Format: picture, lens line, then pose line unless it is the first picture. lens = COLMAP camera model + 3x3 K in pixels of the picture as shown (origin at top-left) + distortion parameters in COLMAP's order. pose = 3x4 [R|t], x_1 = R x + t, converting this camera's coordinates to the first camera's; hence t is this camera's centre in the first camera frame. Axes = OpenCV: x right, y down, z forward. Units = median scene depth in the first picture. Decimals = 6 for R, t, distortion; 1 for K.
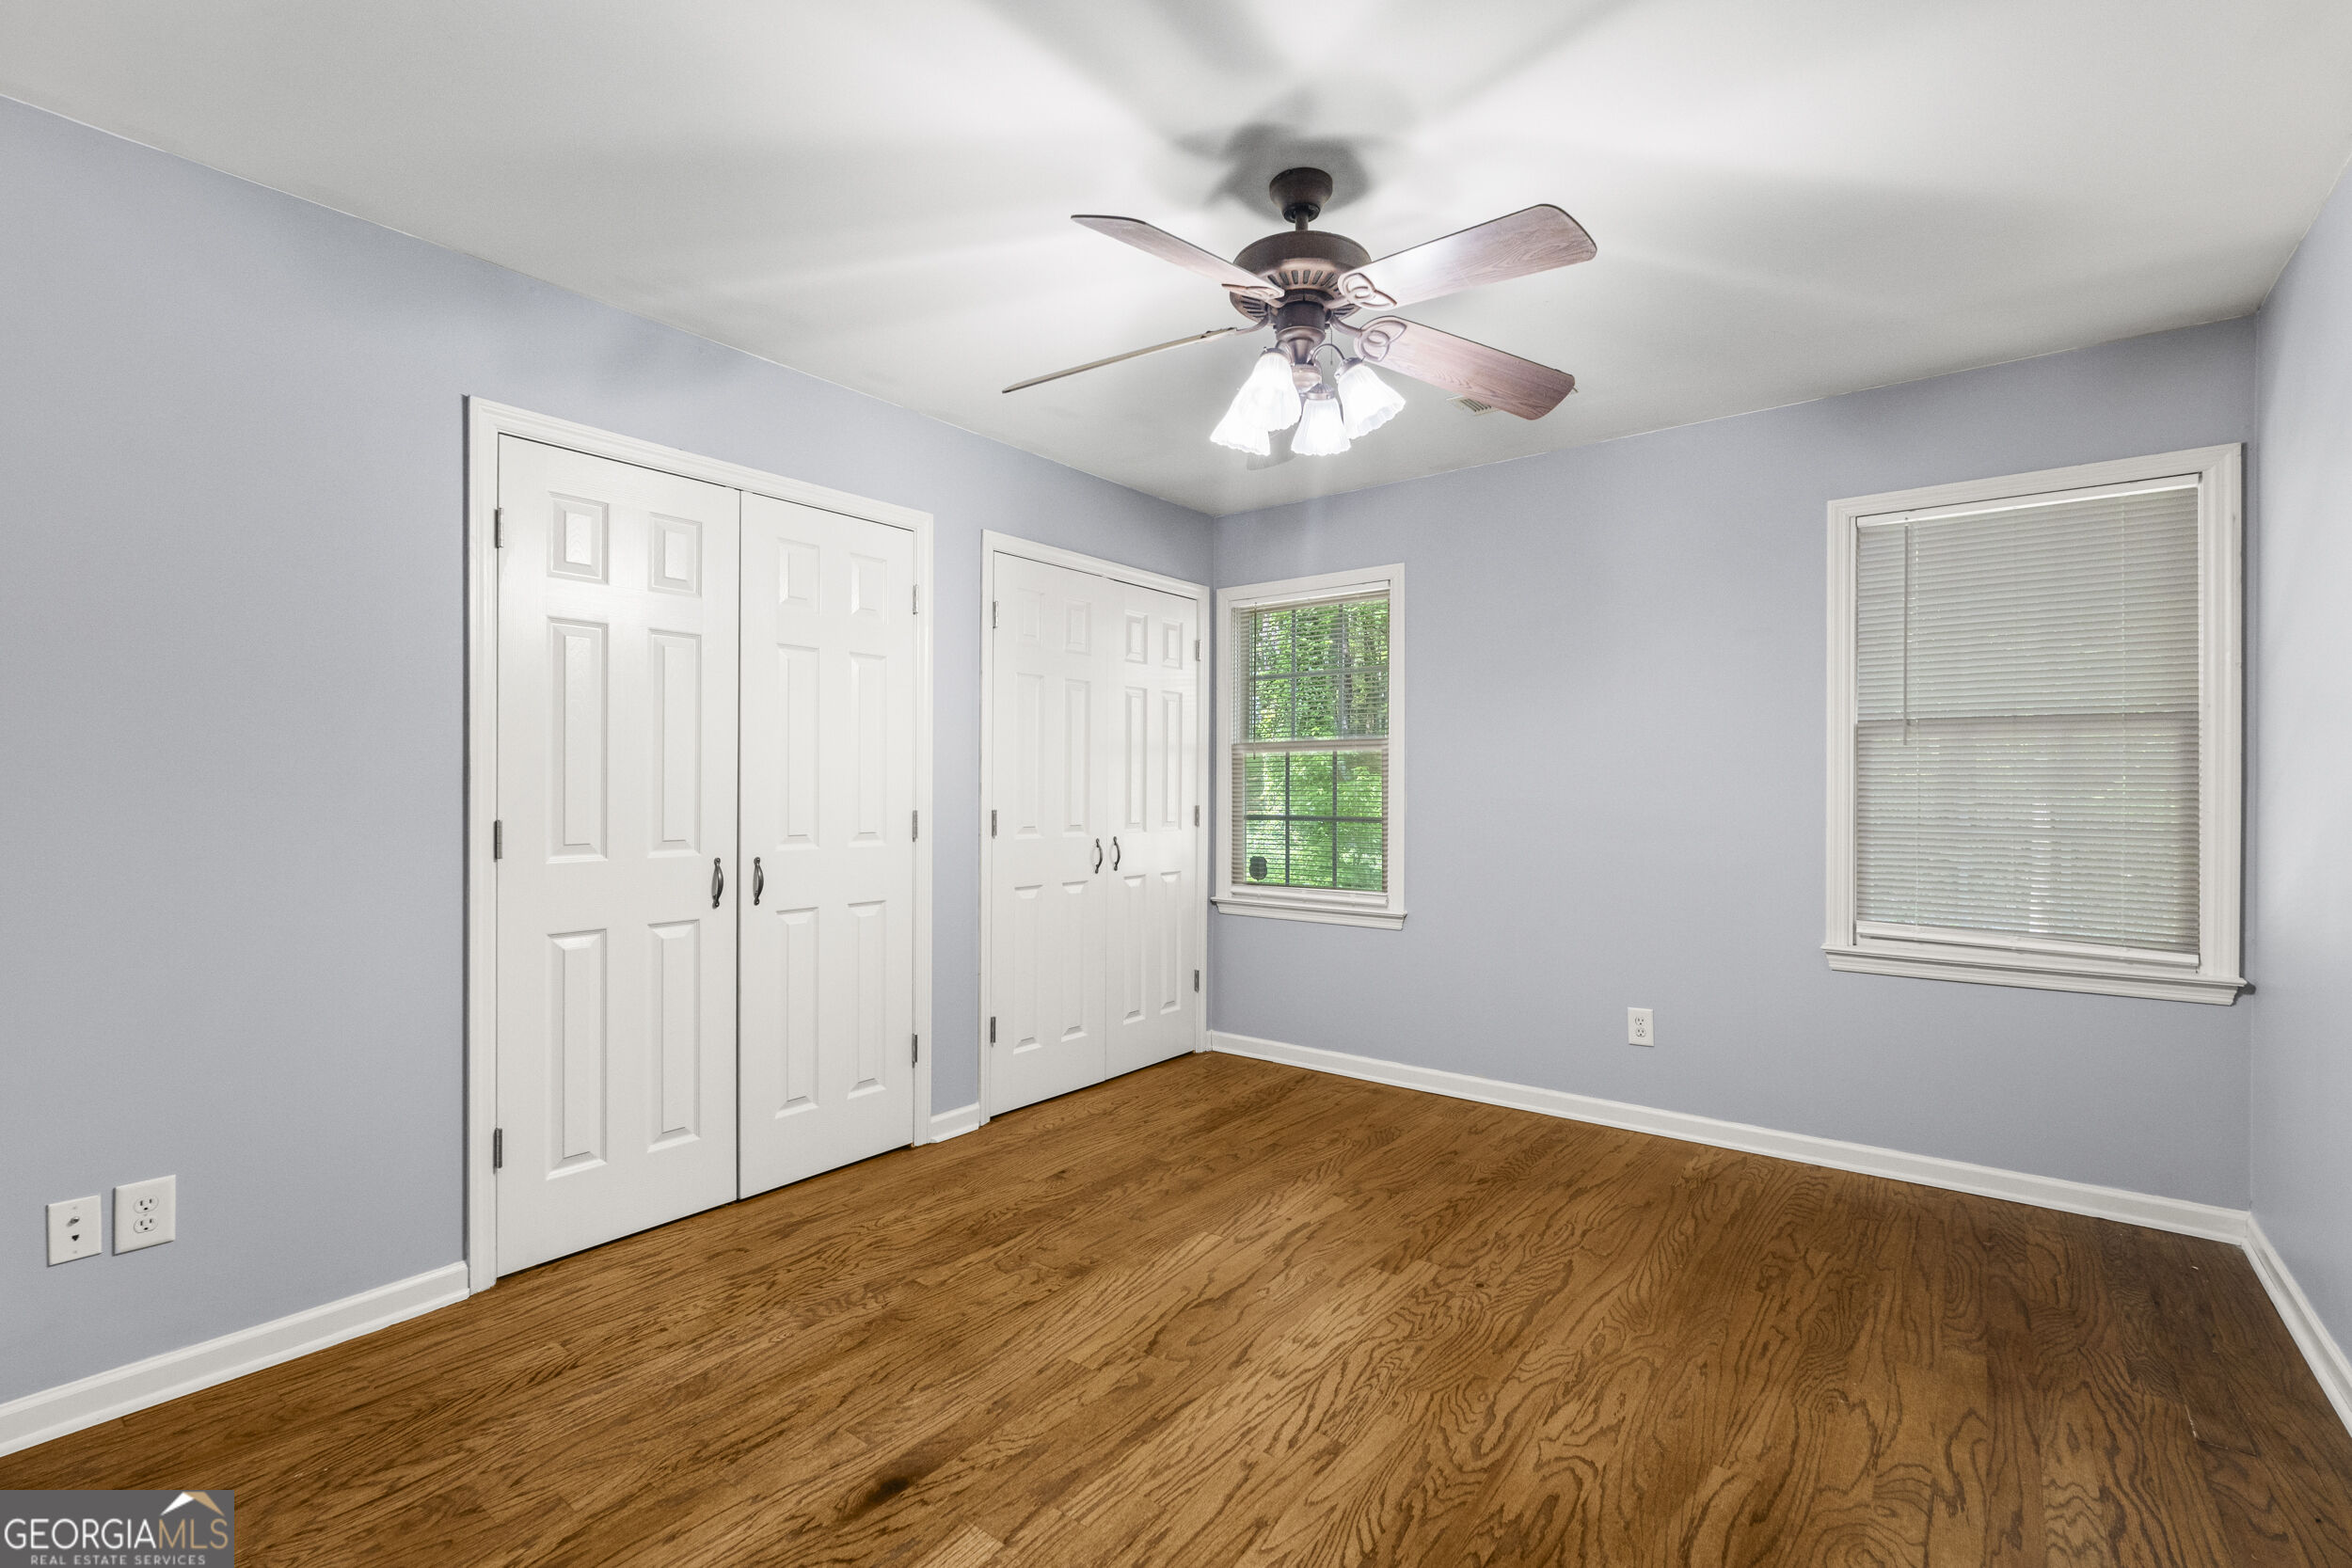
lens RADIAL K [[1077.4, 0, 1182.0], [0, 1077.4, 799.6], [0, 0, 1]] dist [-0.001066, 0.000104]
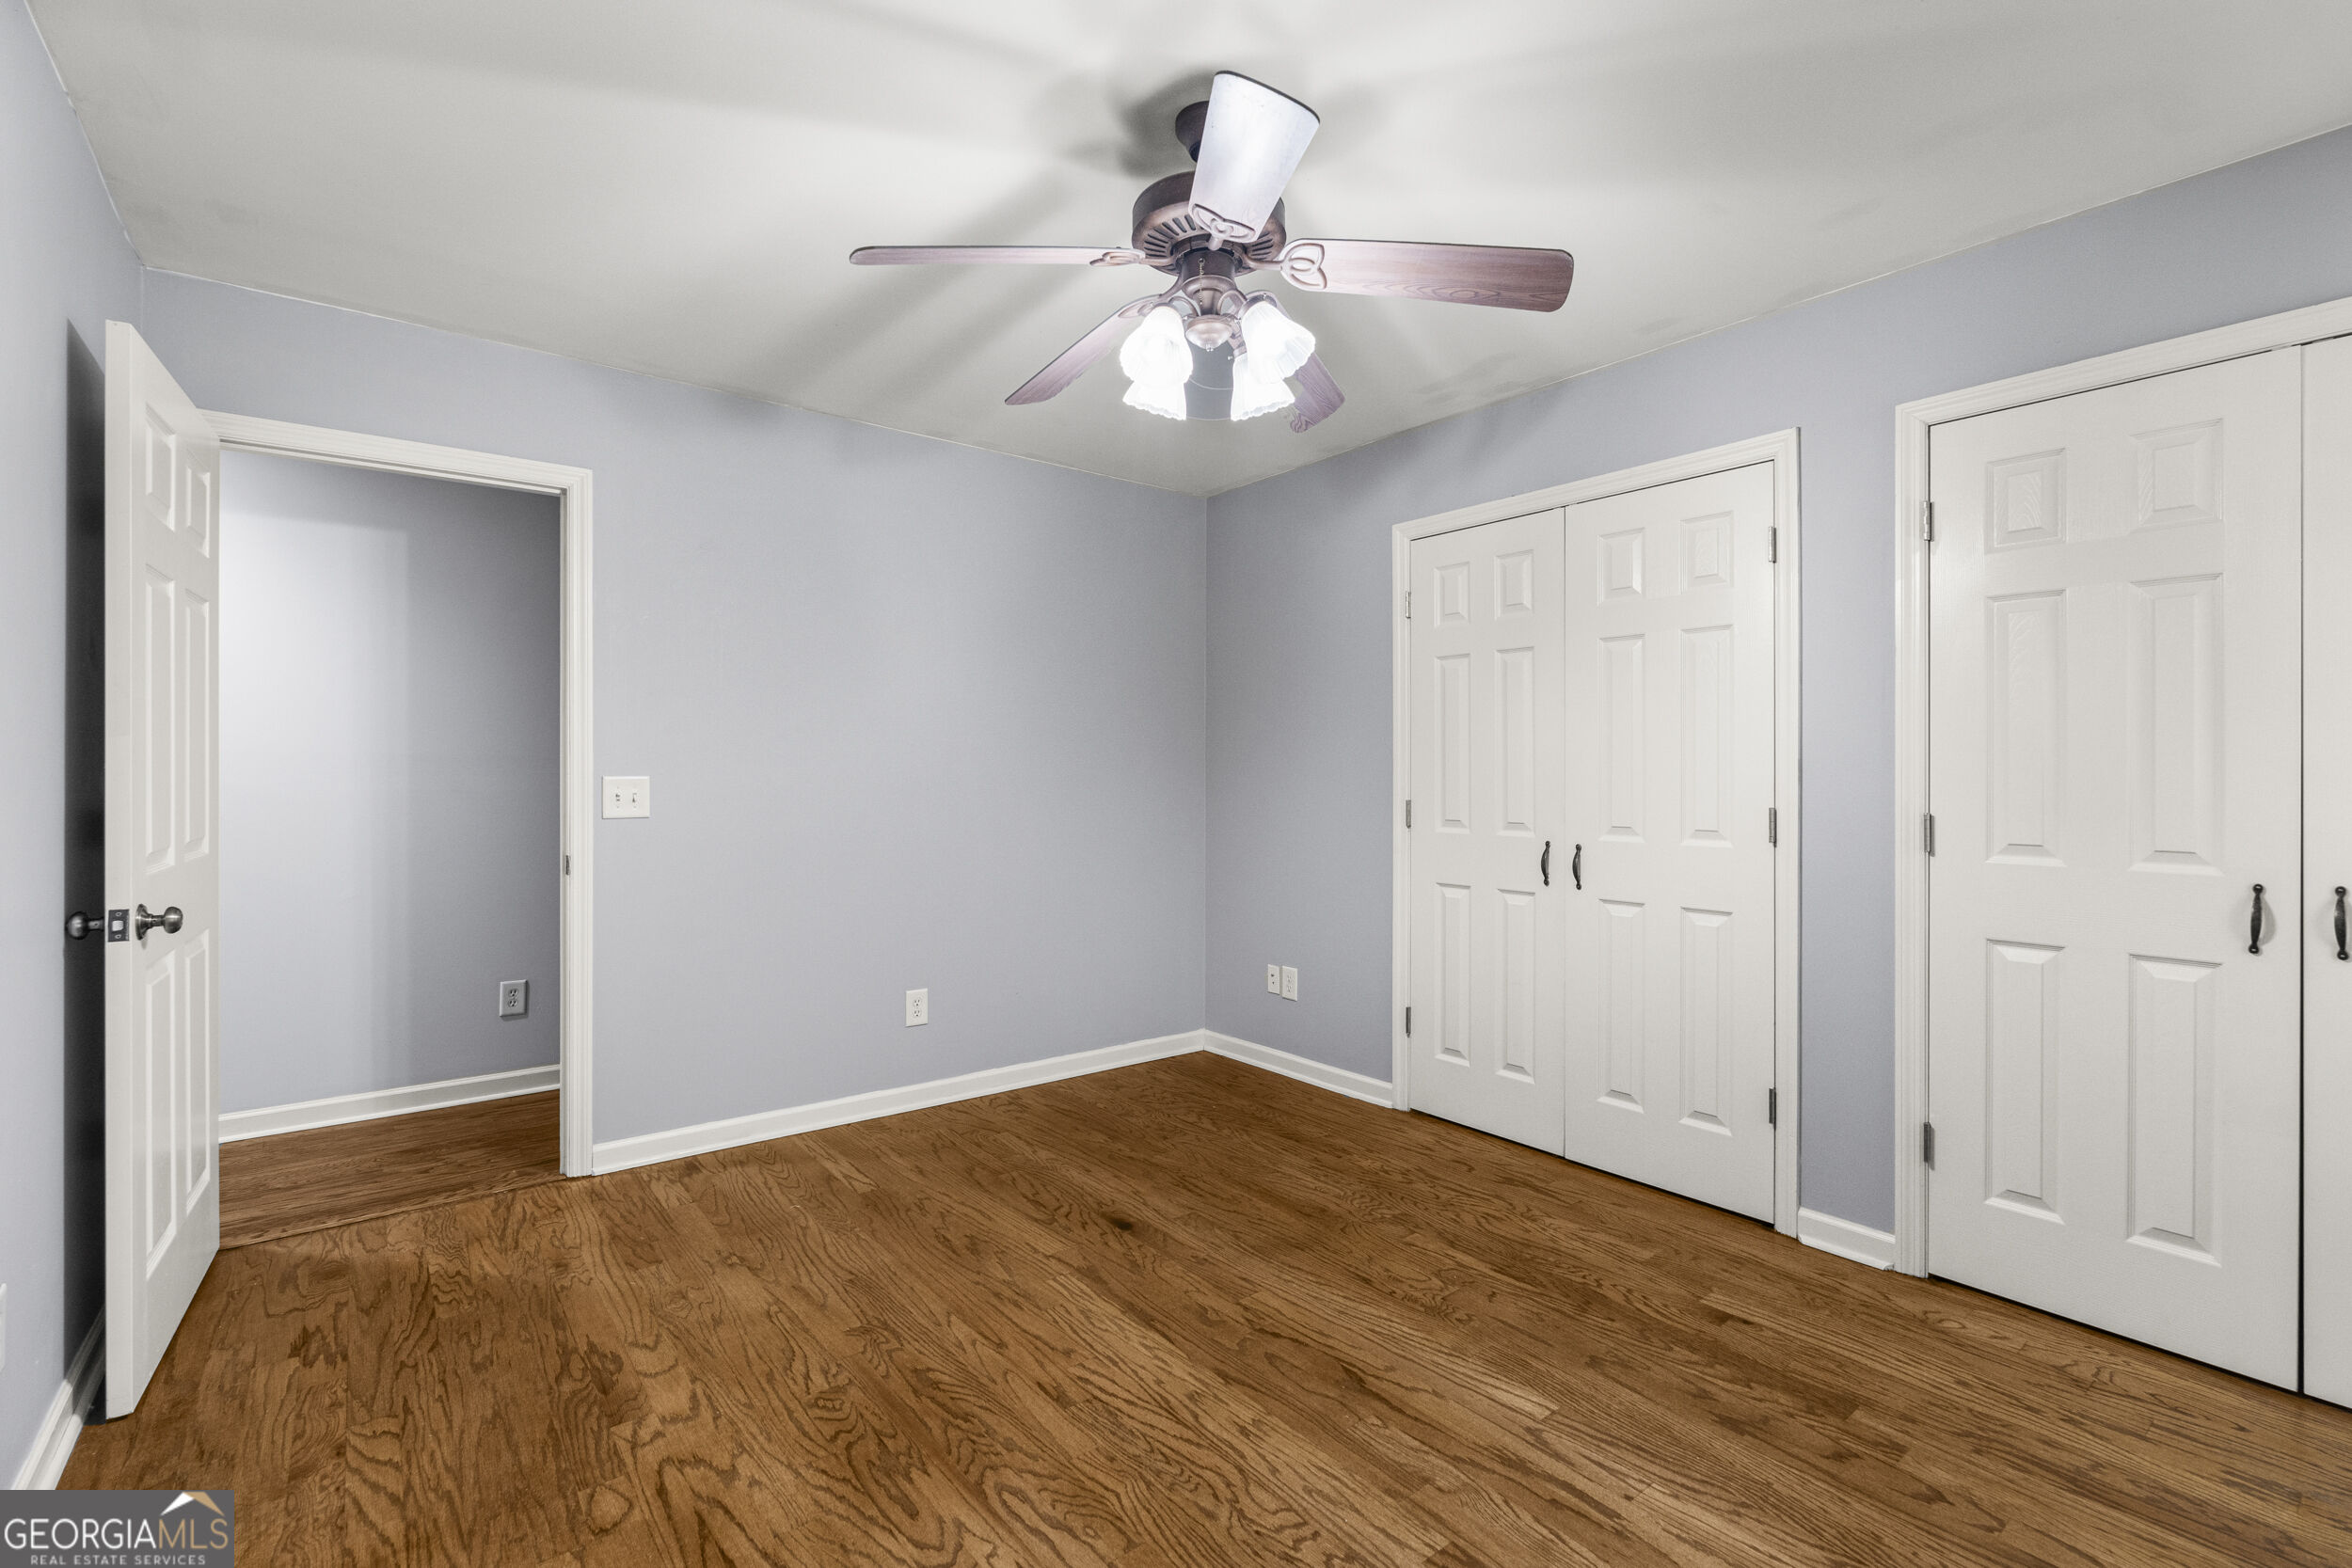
lens RADIAL K [[1077.4, 0, 1167.9], [0, 1077.4, 780.6], [0, 0, 1]] dist [-0.001066, 0.000104]
pose [[-0.282050, 0.001029, -0.959399, 0.913922], [-0.011725, 0.999921, 0.004519, -0.012350], [0.959328, 0.012523, -0.282015, 1.123354]]
